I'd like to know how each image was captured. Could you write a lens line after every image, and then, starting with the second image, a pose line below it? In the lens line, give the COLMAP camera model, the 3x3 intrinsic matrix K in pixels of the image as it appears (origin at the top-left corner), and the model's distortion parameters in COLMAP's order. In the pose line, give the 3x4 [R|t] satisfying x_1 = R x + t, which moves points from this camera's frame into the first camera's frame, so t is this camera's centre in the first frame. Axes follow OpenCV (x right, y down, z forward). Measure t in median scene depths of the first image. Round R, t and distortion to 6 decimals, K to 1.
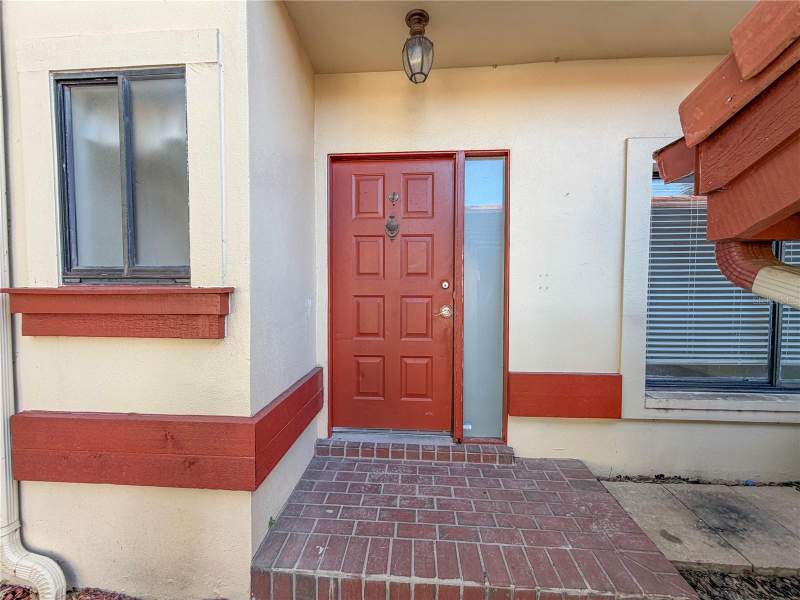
lens RADIAL K [[320.6, 0, 398.6], [0, 320.6, 298.6], [0, 0, 1]] dist [-0.000176, -0.000006]
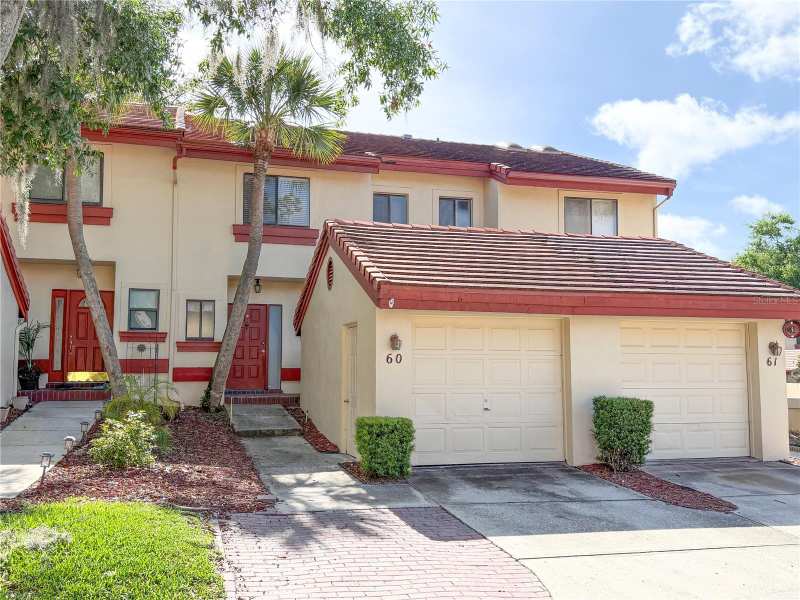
lens RADIAL K [[776.0, 0, 399.1], [0, 776.0, 301.1], [0, 0, 1]] dist [-0.004056, 0.000000]
pose [[0.947195, 0.026541, 0.319559, -1.125730], [0.014283, 0.992087, -0.124734, 0.563646], [-0.320341, 0.122712, 0.939321, -7.218935]]
